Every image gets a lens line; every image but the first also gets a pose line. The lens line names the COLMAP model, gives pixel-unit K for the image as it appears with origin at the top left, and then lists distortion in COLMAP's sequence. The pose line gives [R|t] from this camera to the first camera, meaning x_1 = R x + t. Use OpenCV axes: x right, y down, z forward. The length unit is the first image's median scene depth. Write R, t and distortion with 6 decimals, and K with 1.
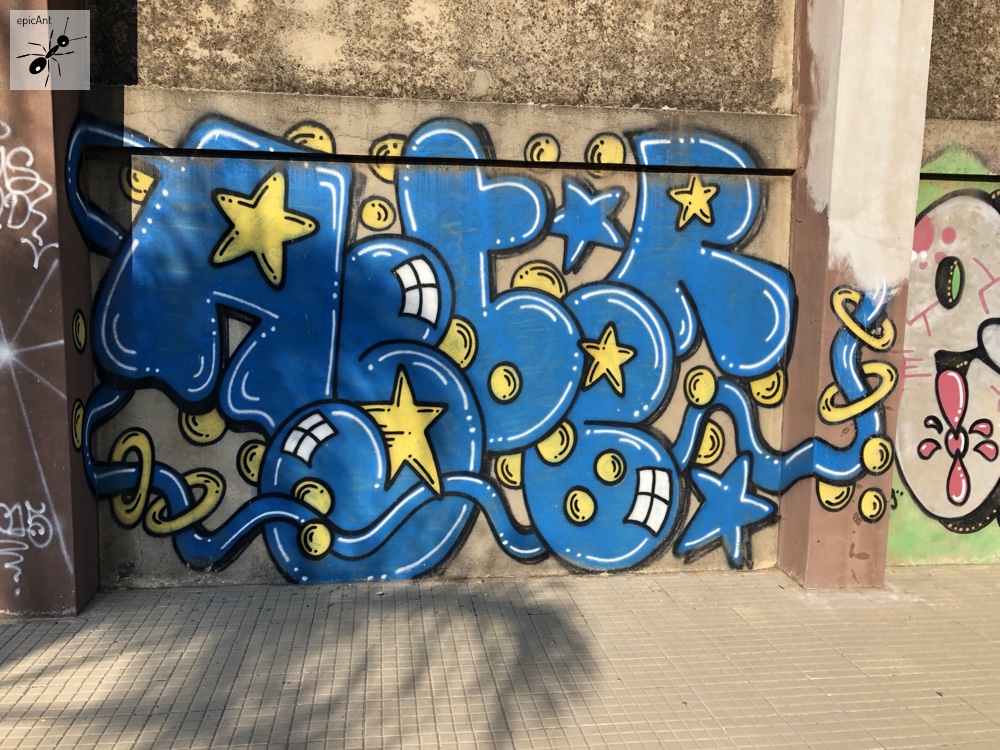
lens RADIAL K [[827.6, 0, 499.9], [0, 827.6, 376.0], [0, 0, 1]] dist [0.055249, -0.042171]
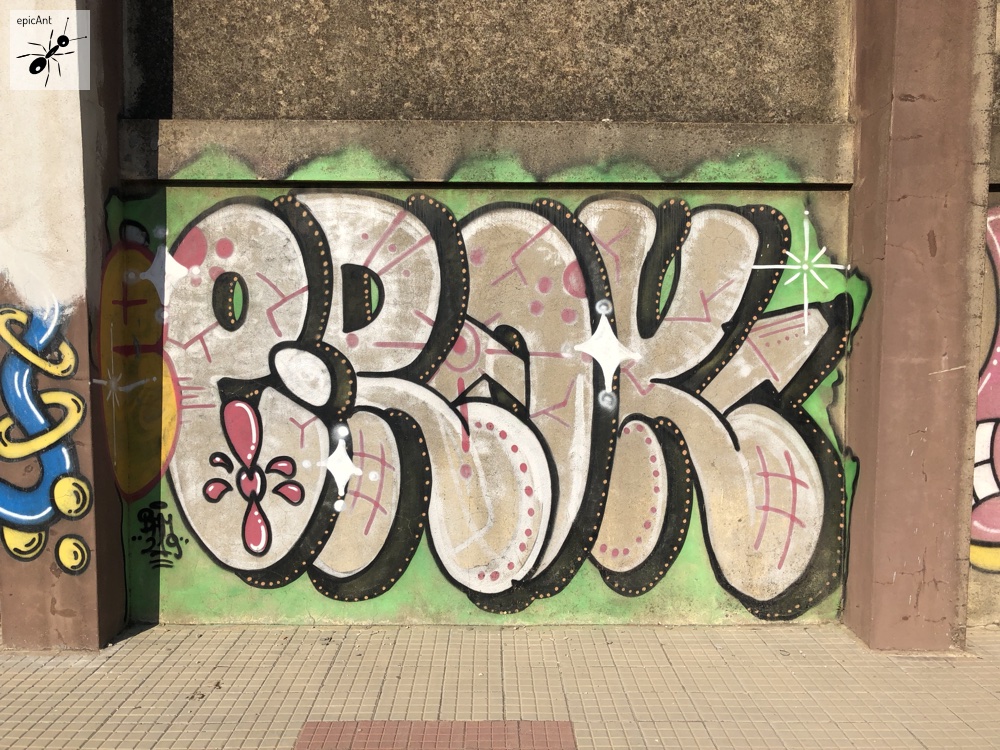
lens RADIAL K [[827.6, 0, 496.9], [0, 827.6, 370.2], [0, 0, 1]] dist [0.055249, -0.042171]
pose [[0.988842, -0.004761, -0.148891, 0.953000], [-0.002570, 0.998795, -0.049007, 0.003511], [0.148945, 0.048843, 0.987639, 0.178585]]
